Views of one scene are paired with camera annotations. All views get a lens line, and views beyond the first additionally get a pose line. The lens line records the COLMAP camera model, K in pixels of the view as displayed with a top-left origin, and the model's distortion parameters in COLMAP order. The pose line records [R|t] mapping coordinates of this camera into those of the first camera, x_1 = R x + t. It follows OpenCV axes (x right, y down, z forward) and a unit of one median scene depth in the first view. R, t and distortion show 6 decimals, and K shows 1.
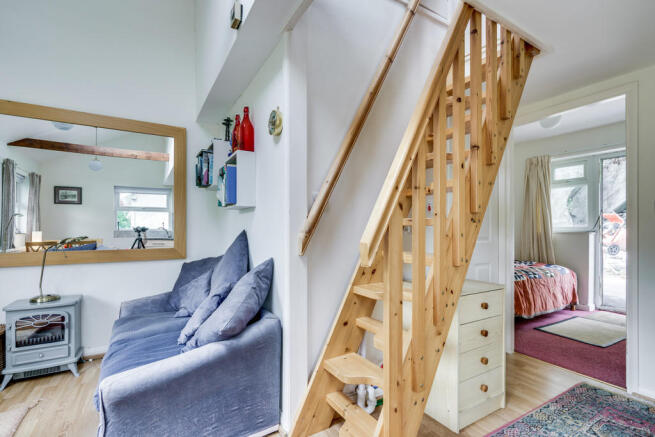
lens RADIAL K [[302.6, 0, 327.0], [0, 302.6, 225.5], [0, 0, 1]] dist [-0.002647, 0.000310]
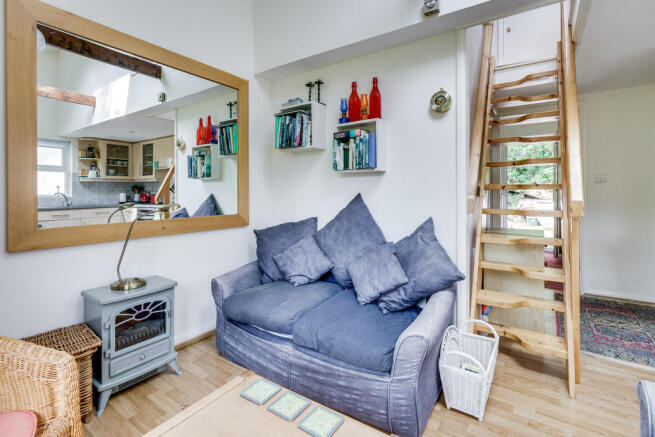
lens RADIAL K [[302.6, 0, 342.2], [0, 302.6, 192.5], [0, 0, 1]] dist [-0.002647, 0.000310]
pose [[0.899041, 0.002002, 0.437859, -0.788806], [-0.002934, 0.999995, 0.001451, 0.010539], [-0.437854, -0.002590, 0.899042, 0.085304]]
